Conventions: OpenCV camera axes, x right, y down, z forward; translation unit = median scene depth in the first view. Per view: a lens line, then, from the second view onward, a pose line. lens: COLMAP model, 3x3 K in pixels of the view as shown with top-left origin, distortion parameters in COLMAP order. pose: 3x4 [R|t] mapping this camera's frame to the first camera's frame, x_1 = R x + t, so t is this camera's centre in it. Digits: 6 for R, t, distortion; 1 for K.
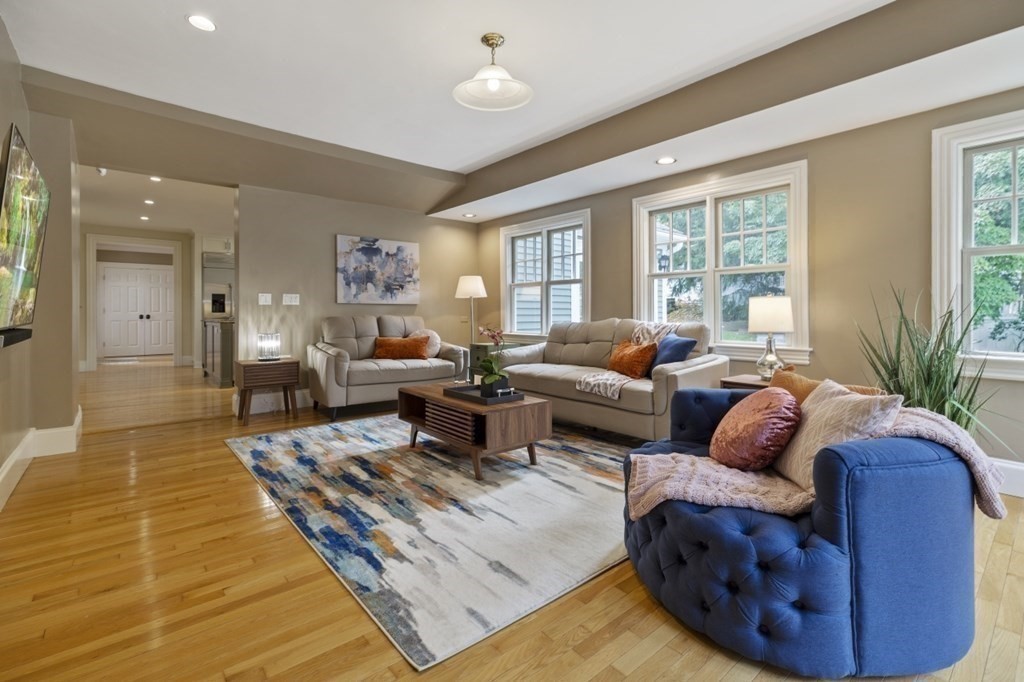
lens RADIAL K [[464.7, 0, 513.7], [0, 464.7, 315.3], [0, 0, 1]] dist [0.000637, 0.000142]
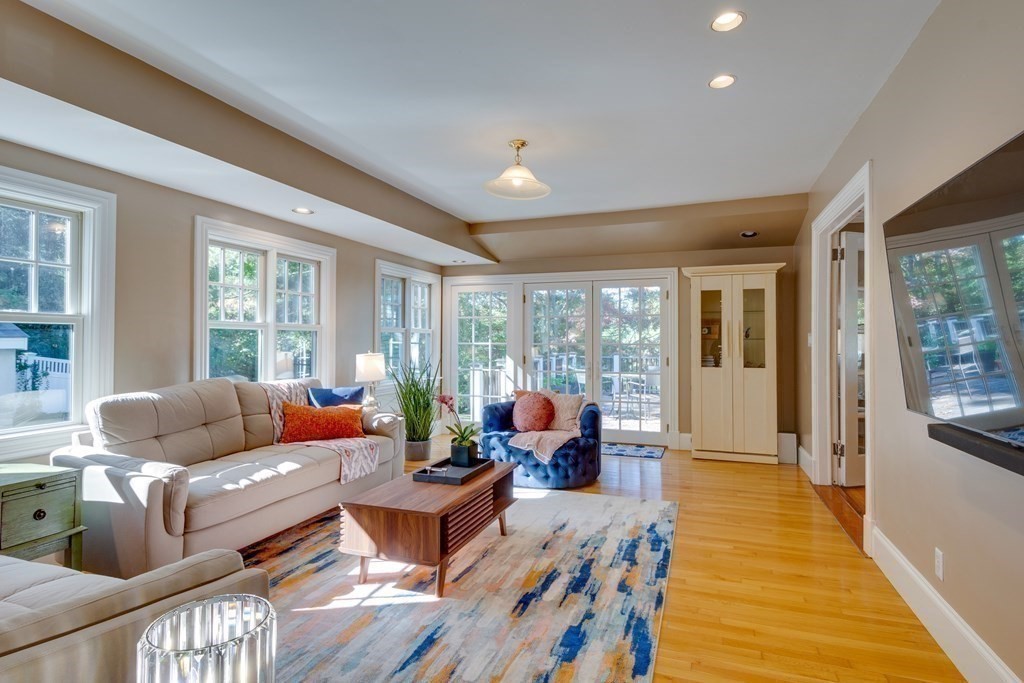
lens RADIAL K [[536.2, 0, 512.0], [0, 536.2, 341.5], [0, 0, 1]] dist [-0.001041, -0.000134]
pose [[-0.499244, 0.001875, 0.866459, -1.345945], [0.003302, 0.999995, -0.000261, -0.101430], [-0.866455, 0.002730, -0.499247, 1.880380]]
